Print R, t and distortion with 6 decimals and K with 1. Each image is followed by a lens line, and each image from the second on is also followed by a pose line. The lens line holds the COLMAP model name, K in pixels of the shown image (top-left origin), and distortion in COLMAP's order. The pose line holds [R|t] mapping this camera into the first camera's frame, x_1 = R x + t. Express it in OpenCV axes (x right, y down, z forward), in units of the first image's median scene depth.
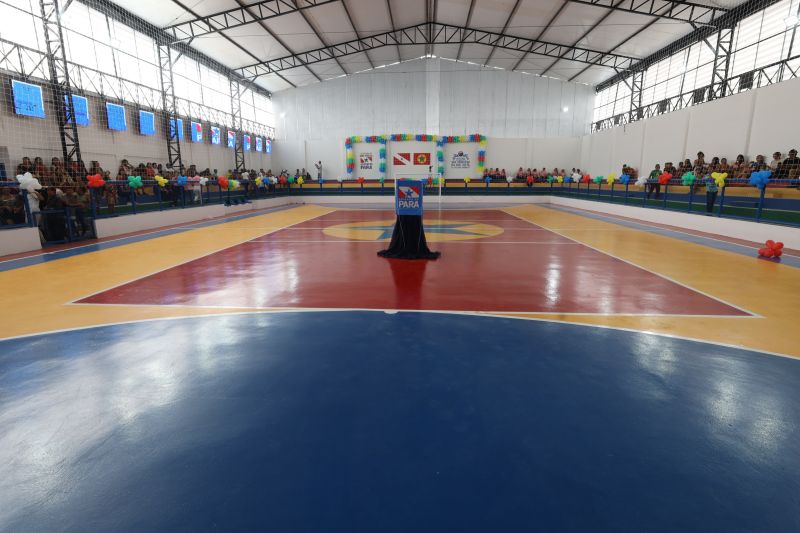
lens RADIAL K [[428.5, 0, 400.0], [0, 428.5, 266.5], [0, 0, 1]] dist [0.325762, -0.000161]
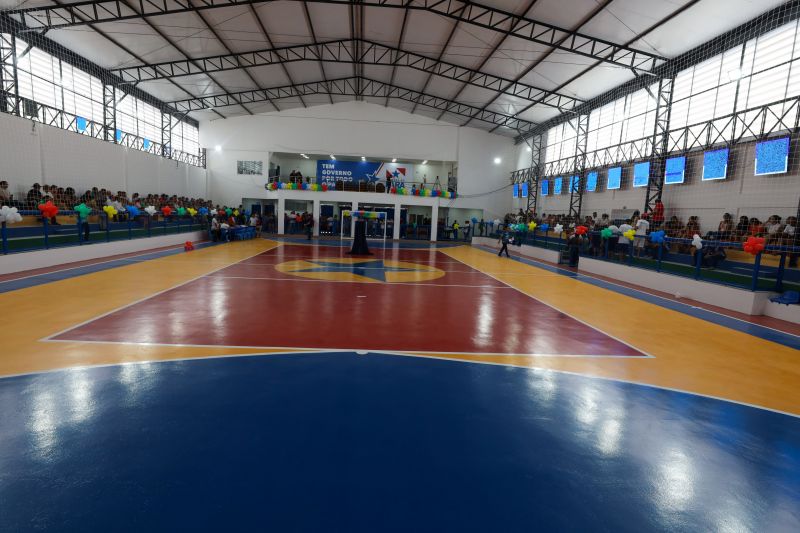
lens RADIAL K [[381.1, 0, 400.0], [0, 381.1, 266.5], [0, 0, 1]] dist [0.219094, 0.000005]
pose [[0.984716, 0.014773, 0.173540, 0.019366], [-0.004557, 0.998241, -0.059119, -0.060309], [-0.174108, 0.057425, 0.983051, 0.283749]]
